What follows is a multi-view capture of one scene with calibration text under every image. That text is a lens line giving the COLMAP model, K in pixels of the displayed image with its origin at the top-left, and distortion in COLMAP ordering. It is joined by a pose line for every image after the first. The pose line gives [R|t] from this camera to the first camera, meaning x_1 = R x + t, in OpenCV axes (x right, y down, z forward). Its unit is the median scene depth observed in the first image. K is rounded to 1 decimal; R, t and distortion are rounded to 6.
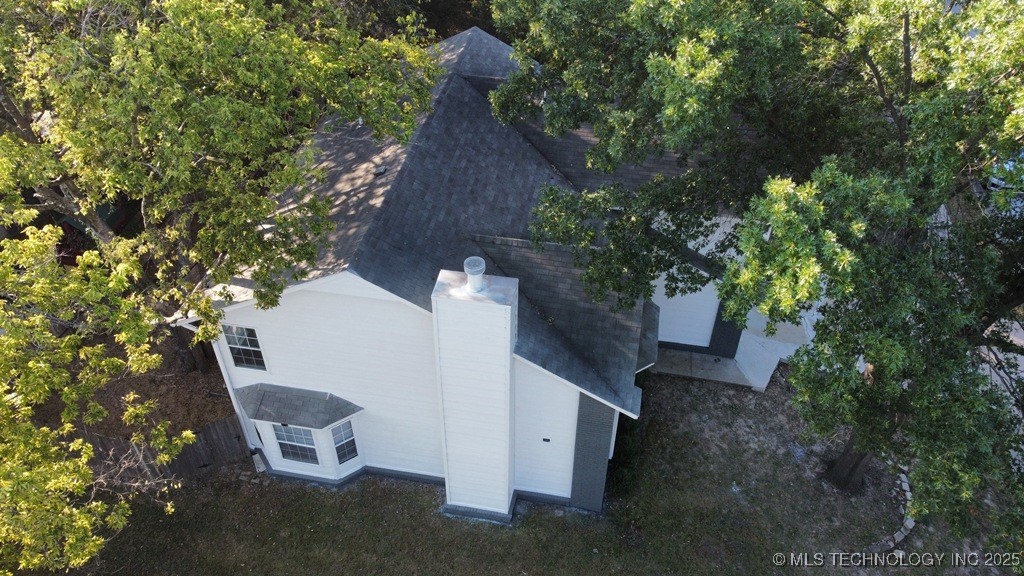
lens RADIAL K [[780.6, 0, 507.4], [0, 780.6, 286.9], [0, 0, 1]] dist [-0.011887, 0.004911]
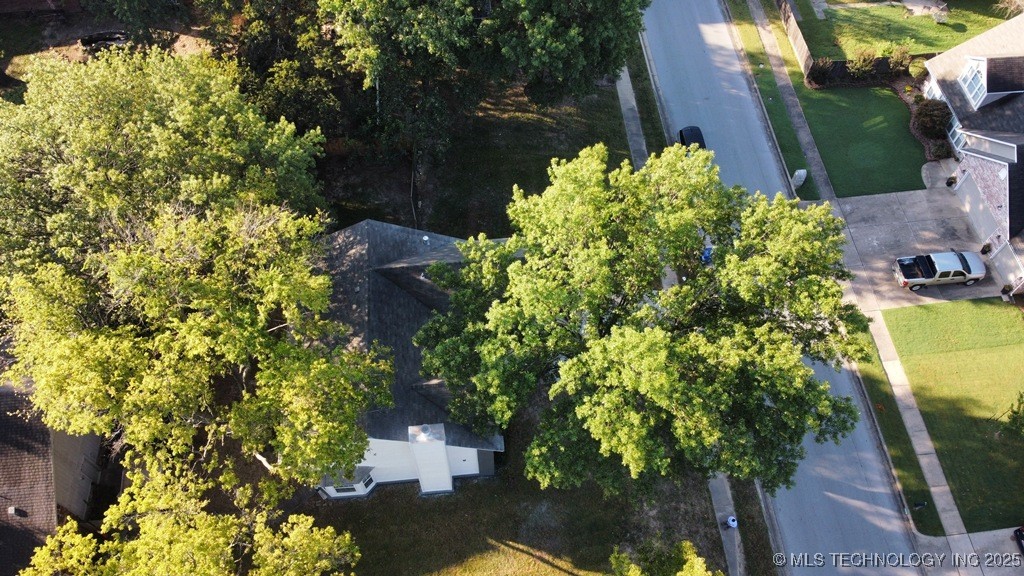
lens RADIAL K [[780.6, 0, 507.4], [0, 780.6, 286.9], [0, 0, 1]] dist [-0.011887, 0.004911]
pose [[0.962266, -0.229631, 0.145995, -0.038131], [0.177542, 0.936415, 0.302665, -0.839234], [-0.206213, -0.265324, 0.941849, -0.877289]]
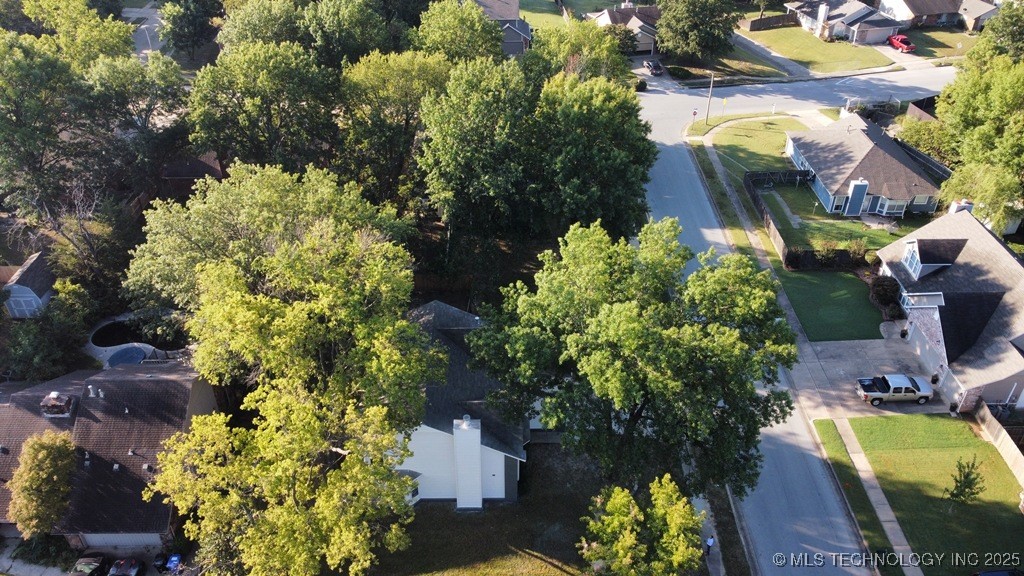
lens RADIAL K [[780.6, 0, 507.4], [0, 780.6, 286.9], [0, 0, 1]] dist [-0.011887, 0.004911]
pose [[0.981576, -0.112149, 0.154699, -0.234058], [0.126587, 0.988147, -0.086842, -0.192903], [-0.143126, 0.104825, 0.984138, -1.622667]]
